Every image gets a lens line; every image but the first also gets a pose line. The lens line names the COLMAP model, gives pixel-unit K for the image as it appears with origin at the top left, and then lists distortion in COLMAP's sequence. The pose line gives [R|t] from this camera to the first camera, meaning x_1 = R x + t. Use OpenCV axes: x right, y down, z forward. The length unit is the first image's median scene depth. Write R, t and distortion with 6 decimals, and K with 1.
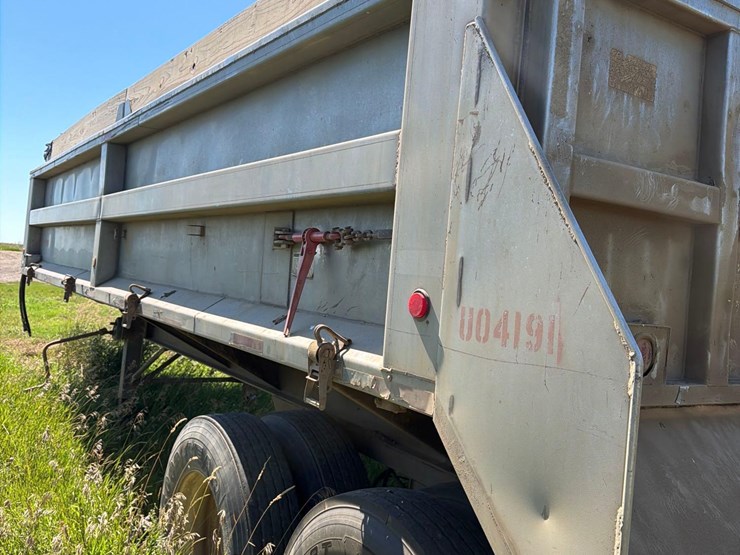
lens RADIAL K [[689.7, 0, 373.8], [0, 689.7, 282.1], [0, 0, 1]] dist [0.163992, -0.303624]
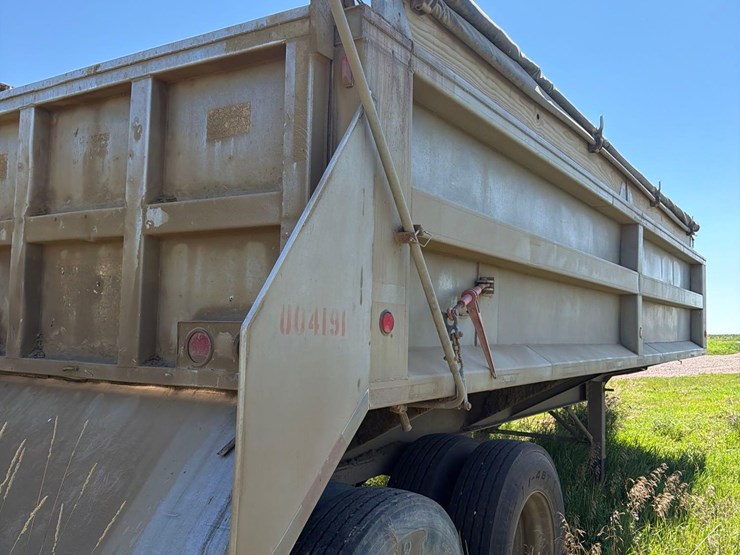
lens RADIAL K [[689.7, 0, 373.8], [0, 689.7, 282.1], [0, 0, 1]] dist [0.163992, -0.303624]
pose [[0.419954, -0.136554, -0.897213, 2.056609], [0.016366, 0.989594, -0.142954, 0.208688], [0.907398, 0.045351, 0.417819, 1.067350]]
